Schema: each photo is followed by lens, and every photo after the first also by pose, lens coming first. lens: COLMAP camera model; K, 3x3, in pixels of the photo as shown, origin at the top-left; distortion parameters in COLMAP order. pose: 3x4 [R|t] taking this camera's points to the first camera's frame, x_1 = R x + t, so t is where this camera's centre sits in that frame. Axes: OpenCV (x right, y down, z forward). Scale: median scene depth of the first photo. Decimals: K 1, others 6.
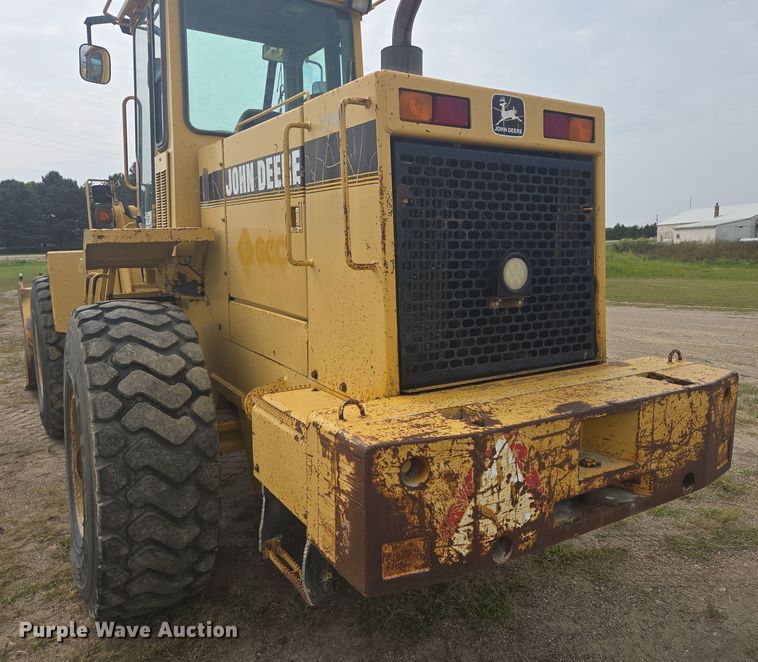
lens RADIAL K [[590.4, 0, 379.0], [0, 590.4, 331.0], [0, 0, 1]] dist [0.081231, -0.089939]
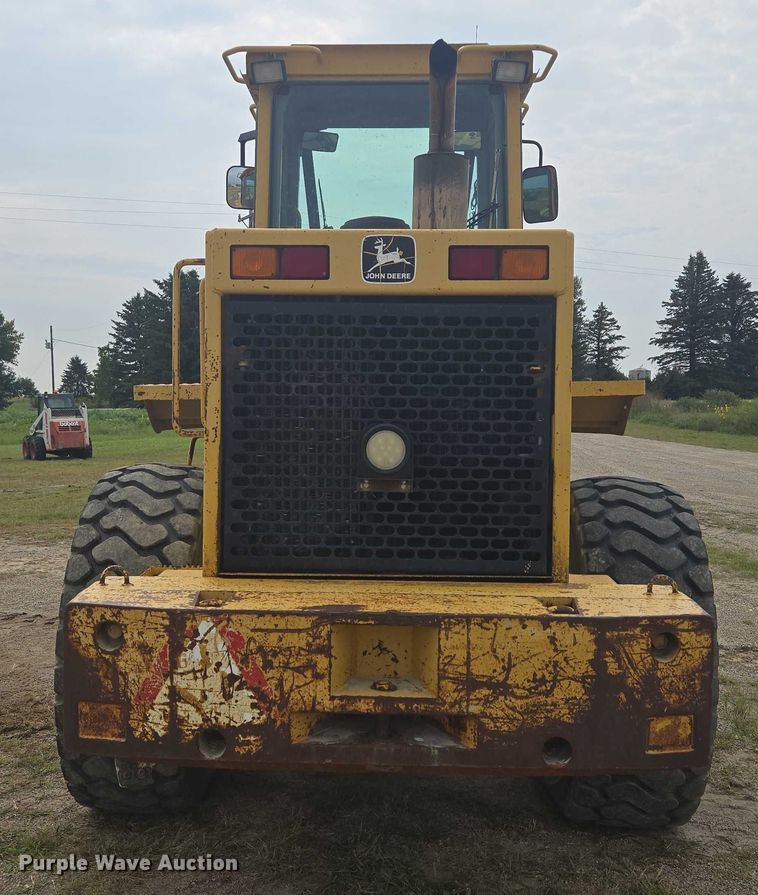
lens RADIAL K [[1014.6, 0, 346.6], [0, 1014.6, 482.8], [0, 0, 1]] dist [0.079724, -0.050346]
pose [[0.830449, 0.061615, -0.553677, 1.019870], [-0.092392, 0.995334, -0.027814, -0.009525], [0.549379, 0.074253, 0.832267, -0.187890]]
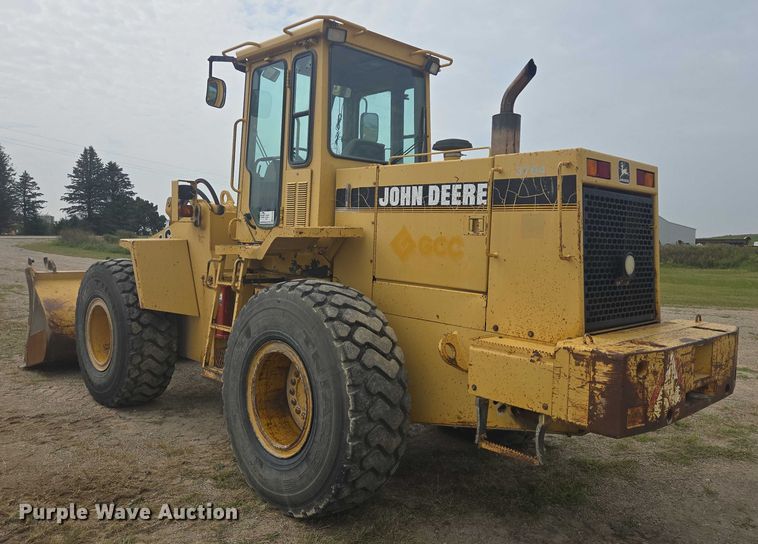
lens RADIAL K [[589.8, 0, 363.4], [0, 589.8, 274.0], [0, 0, 1]] dist [0.076297, -0.084881]
pose [[0.980895, 0.018650, 0.193641, -0.879021], [-0.002323, 0.996446, -0.084201, 0.075749], [-0.194523, 0.082143, 0.977452, -0.516981]]
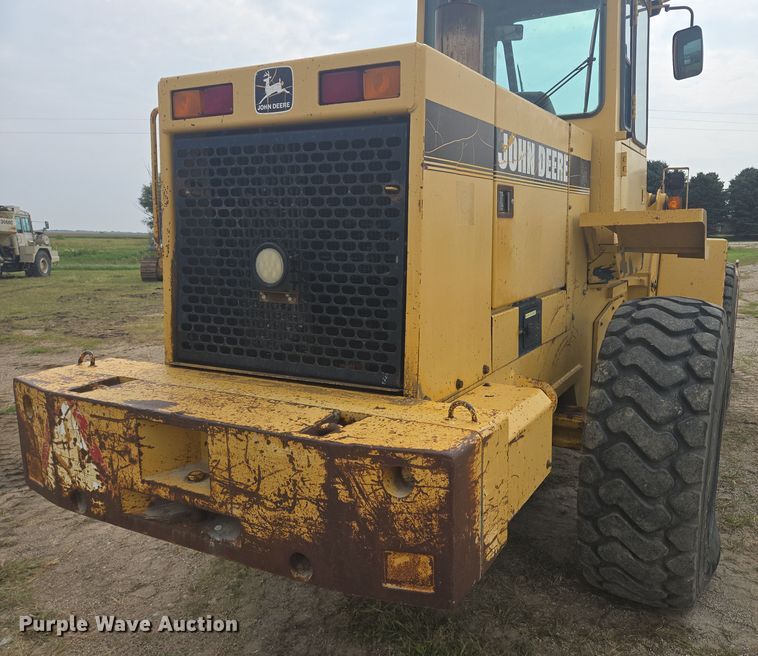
lens RADIAL K [[604.0, 0, 447.4], [0, 604.0, 341.1], [0, 0, 1]] dist [0.075375, -0.079838]
pose [[0.535452, 0.155146, -0.830193, 1.251834], [-0.127349, 0.986575, 0.102234, -0.120798], [0.834909, 0.050982, 0.548022, 0.772490]]
